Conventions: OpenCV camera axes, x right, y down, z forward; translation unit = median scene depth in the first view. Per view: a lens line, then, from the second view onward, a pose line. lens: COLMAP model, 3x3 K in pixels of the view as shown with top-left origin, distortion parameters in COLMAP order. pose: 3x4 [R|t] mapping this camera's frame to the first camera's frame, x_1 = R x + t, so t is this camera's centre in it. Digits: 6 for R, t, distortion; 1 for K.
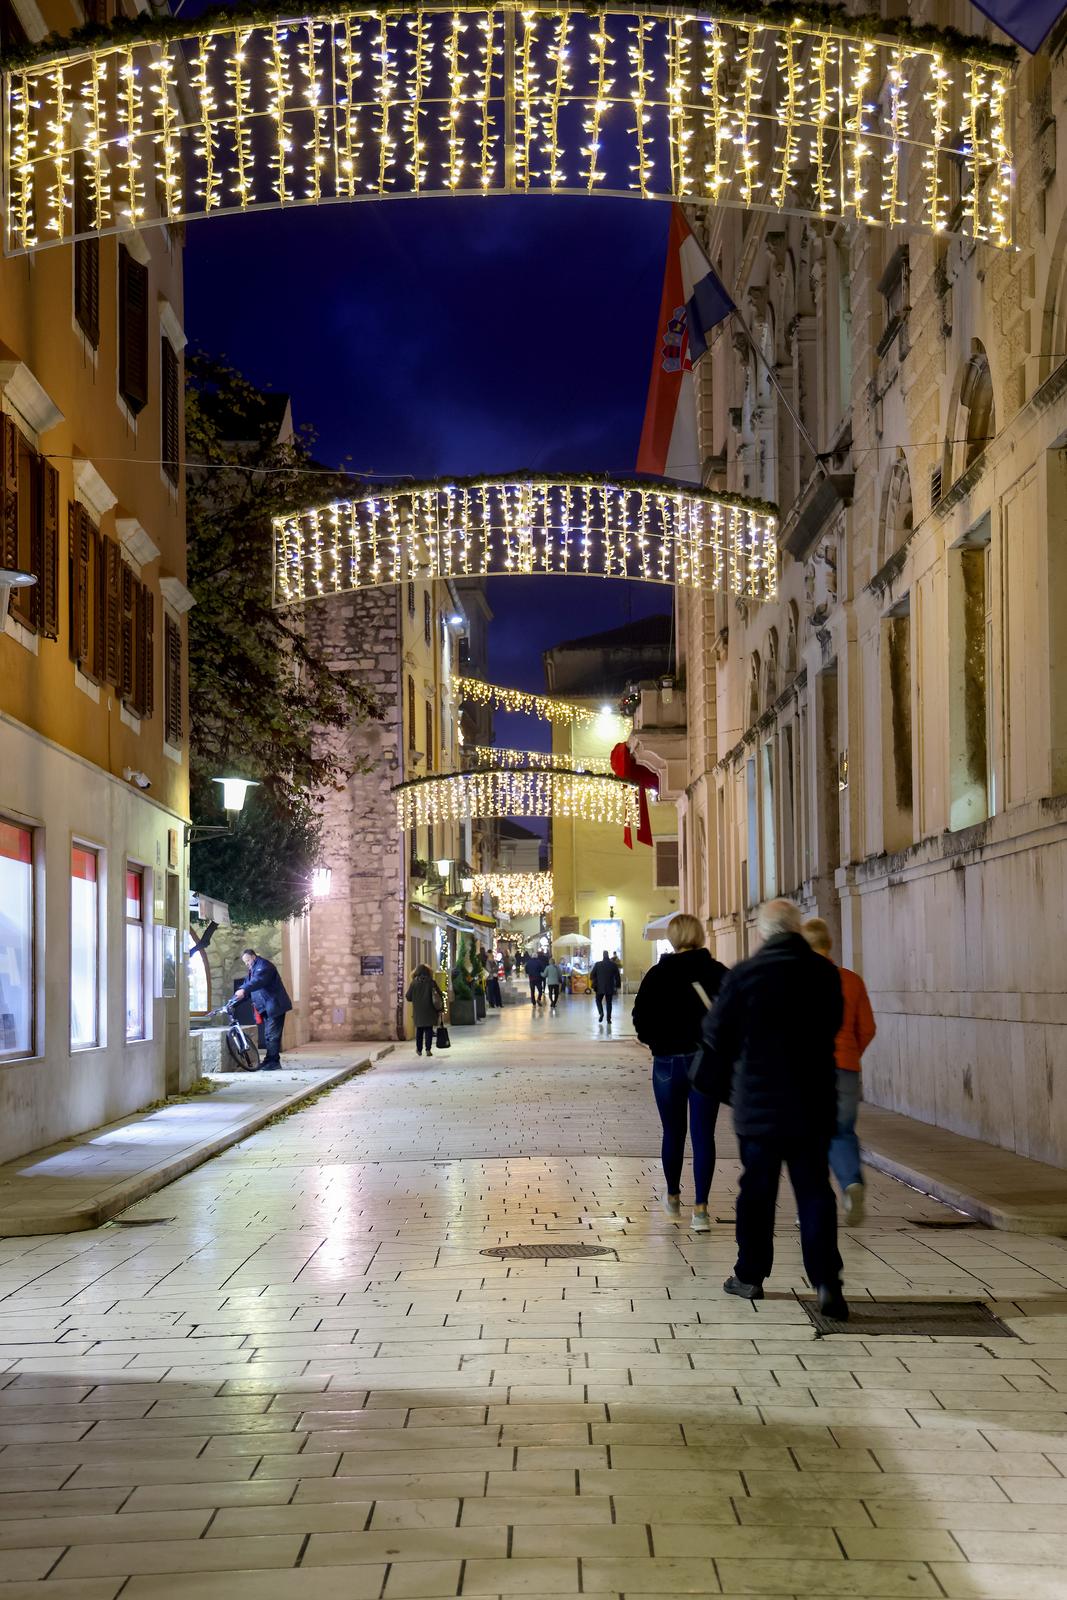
lens RADIAL K [[2298.6, 0, 540.4], [0, 2298.6, 824.0], [0, 0, 1]] dist [0.134883, 0.032009]
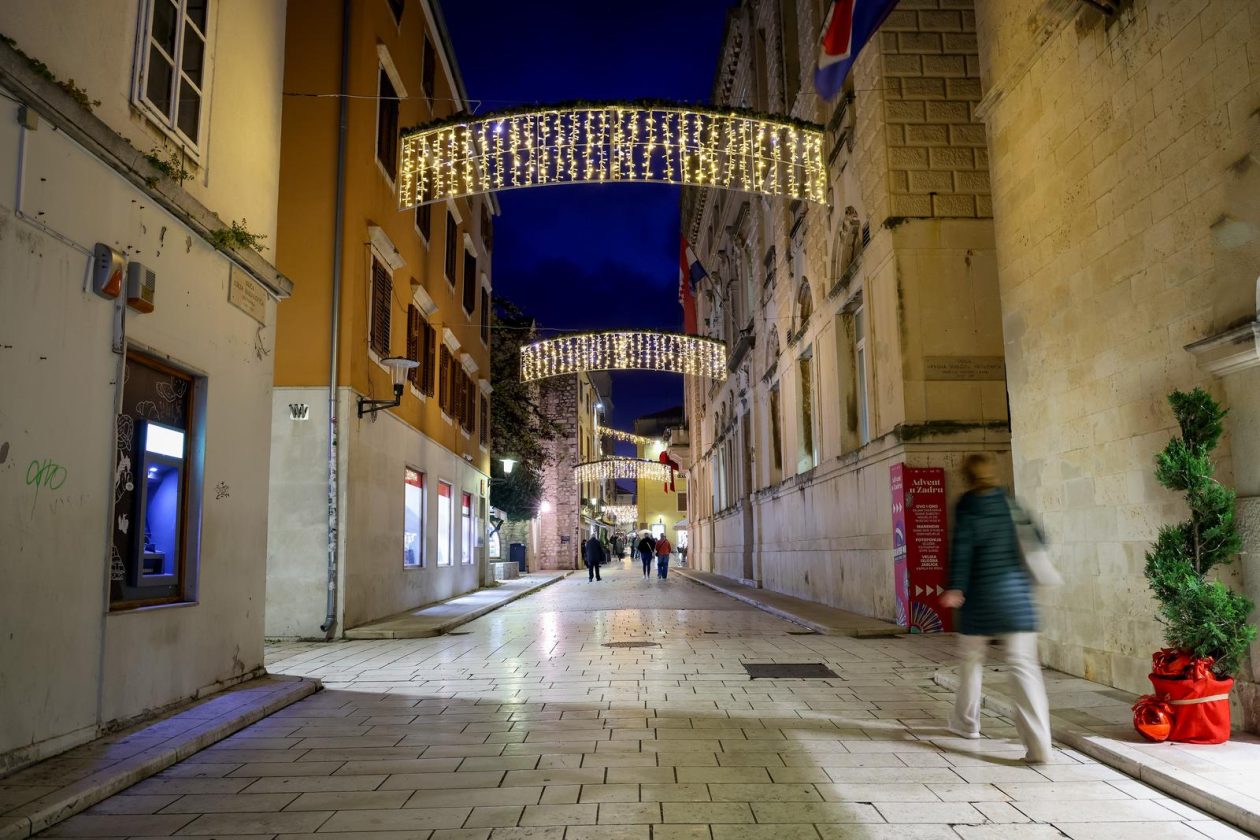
lens RADIAL K [[881.8, 0, 630.0], [0, 881.8, 420.0], [0, 0, 1]] dist [-0.050888, 0.002345]
pose [[0.999989, -0.003238, -0.003439, 0.003614], [0.002955, 0.996842, -0.079360, 0.019483], [0.003685, 0.079349, 0.996840, 0.069770]]
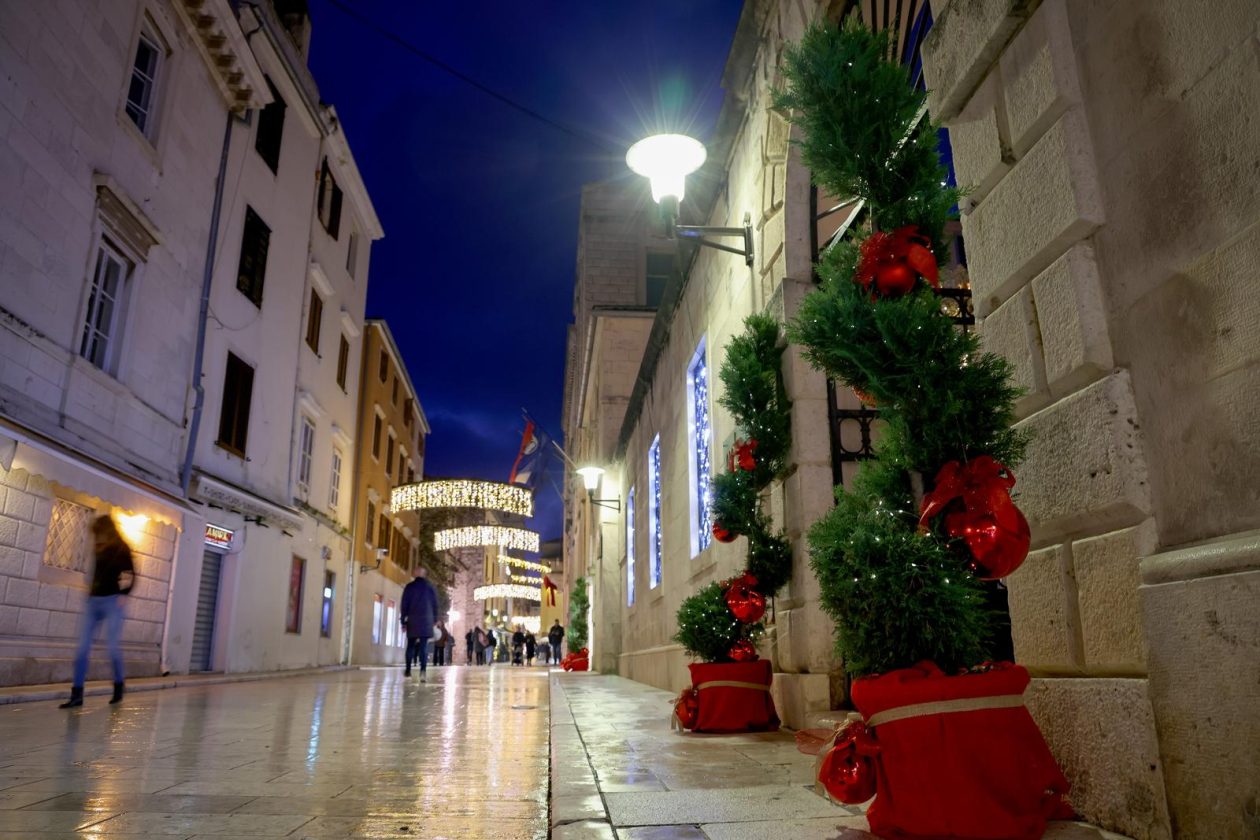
lens RADIAL K [[881.8, 0, 630.0], [0, 881.8, 420.0], [0, 0, 1]] dist [-0.050888, 0.002345]
pose [[0.997095, 0.029491, 0.070231, 0.158501], [-0.014590, 0.978881, -0.203910, 0.007588], [-0.074761, 0.202293, 0.976467, -0.901314]]
